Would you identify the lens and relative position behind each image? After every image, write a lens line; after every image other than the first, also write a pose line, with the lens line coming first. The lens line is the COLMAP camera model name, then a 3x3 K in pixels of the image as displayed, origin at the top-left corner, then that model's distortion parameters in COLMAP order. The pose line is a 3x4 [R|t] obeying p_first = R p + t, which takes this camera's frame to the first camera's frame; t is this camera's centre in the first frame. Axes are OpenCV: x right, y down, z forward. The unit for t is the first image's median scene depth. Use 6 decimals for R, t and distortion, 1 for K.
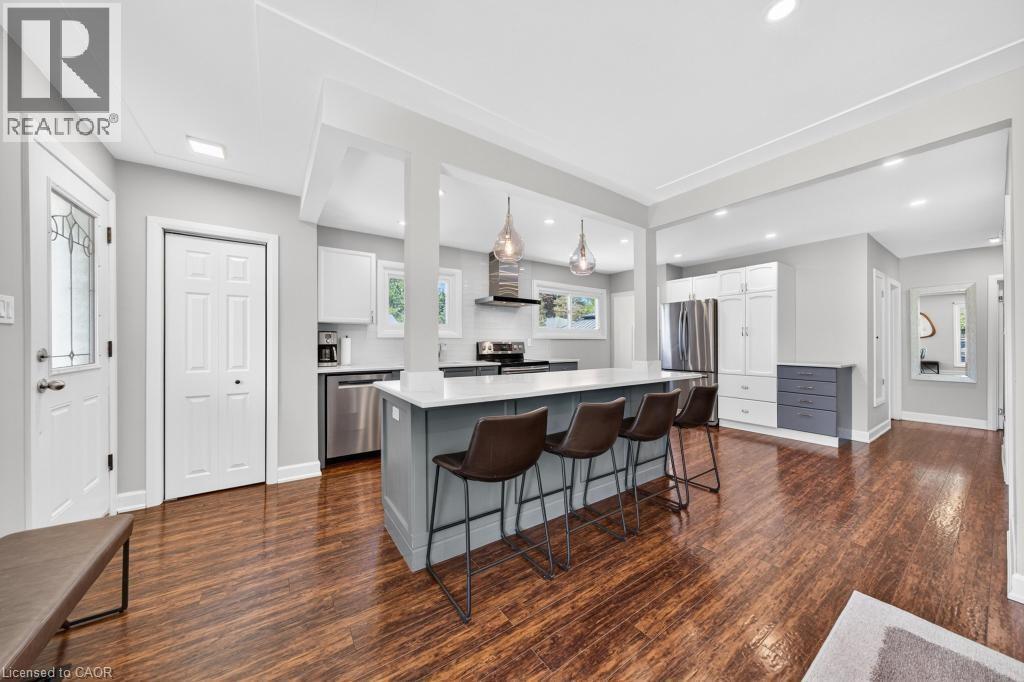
lens RADIAL K [[345.0, 0, 510.2], [0, 345.0, 341.4], [0, 0, 1]] dist [-0.005235, 0.000421]
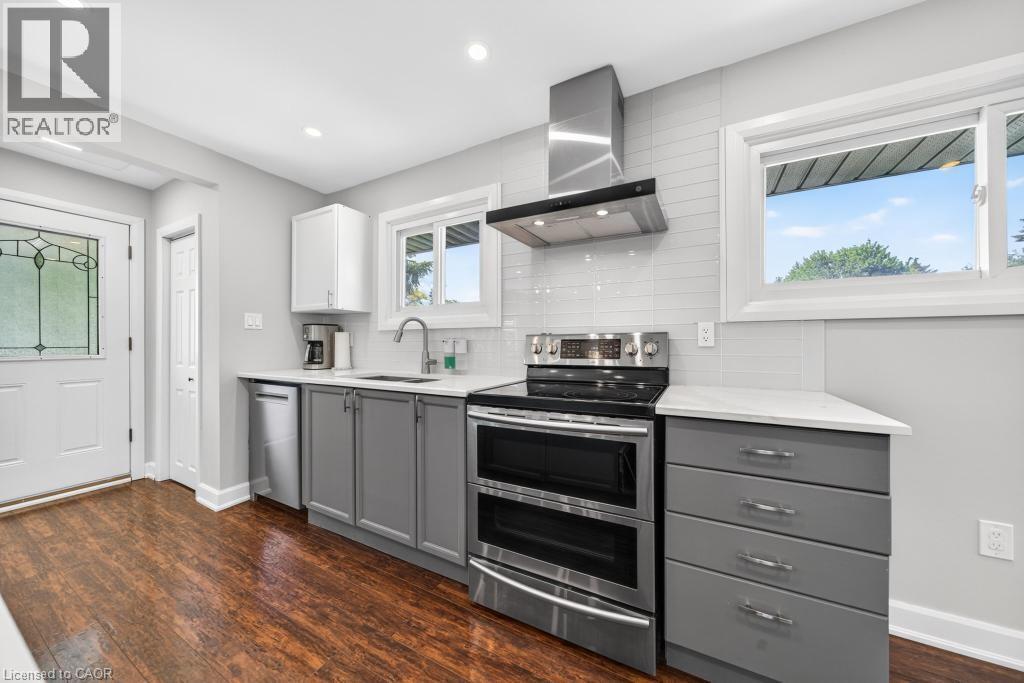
lens RADIAL K [[345.0, 0, 529.1], [0, 345.0, 343.1], [0, 0, 1]] dist [-0.005235, 0.000421]
pose [[0.469631, -0.000514, -0.882863, 0.380488], [0.004083, 0.999990, 0.001590, 0.014981], [0.882853, -0.004351, 0.469629, 1.067476]]
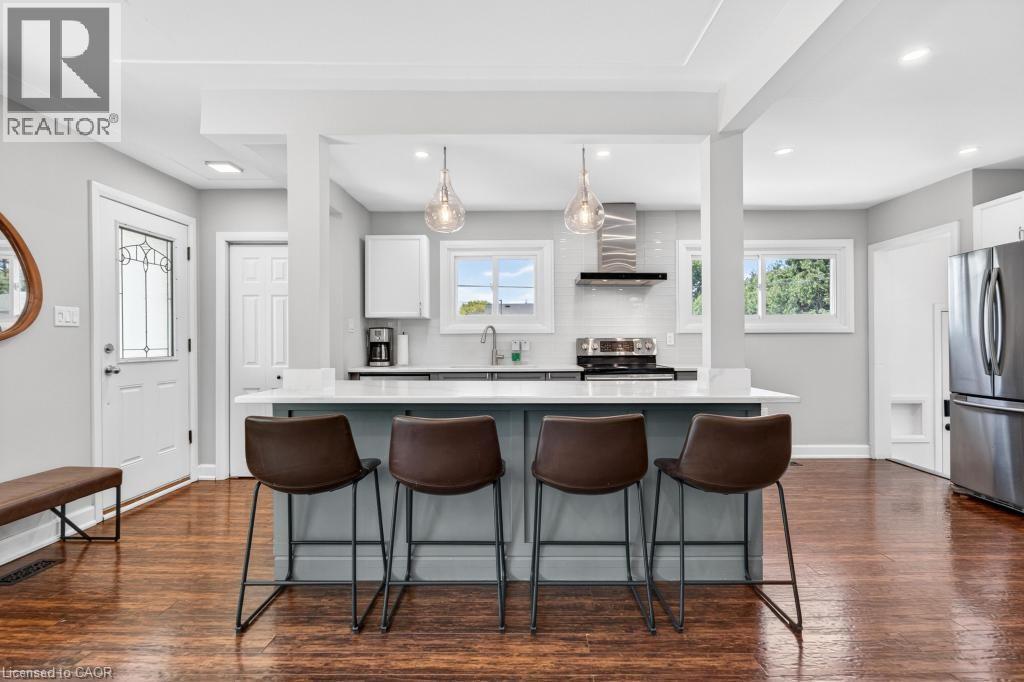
lens RADIAL K [[496.2, 0, 517.7], [0, 496.2, 341.9], [0, 0, 1]] dist [0.000415, -0.000462]
pose [[0.819764, -0.004682, -0.572682, 0.521266], [0.005616, 0.999984, -0.000136, 0.010641], [0.572674, -0.003104, 0.819777, 0.132505]]
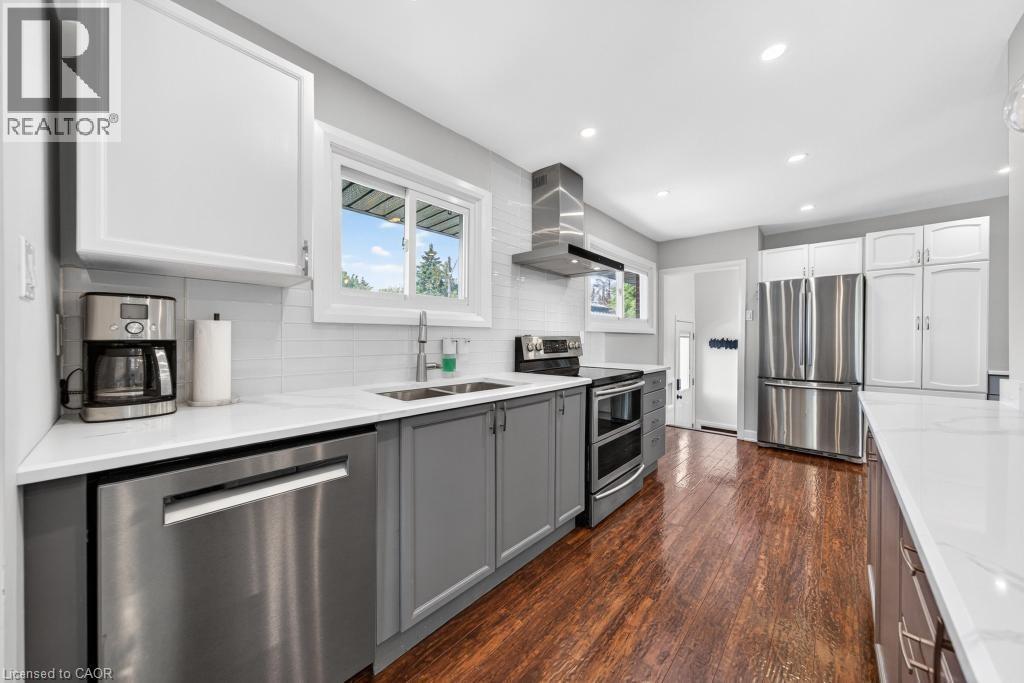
lens RADIAL K [[345.0, 0, 512.1], [0, 345.0, 341.0], [0, 0, 1]] dist [-0.005235, 0.000421]
pose [[0.977429, 0.004362, 0.211221, -0.284708], [-0.007828, 0.999848, 0.015575, 0.001784], [-0.211121, -0.016877, 0.977314, 0.657246]]
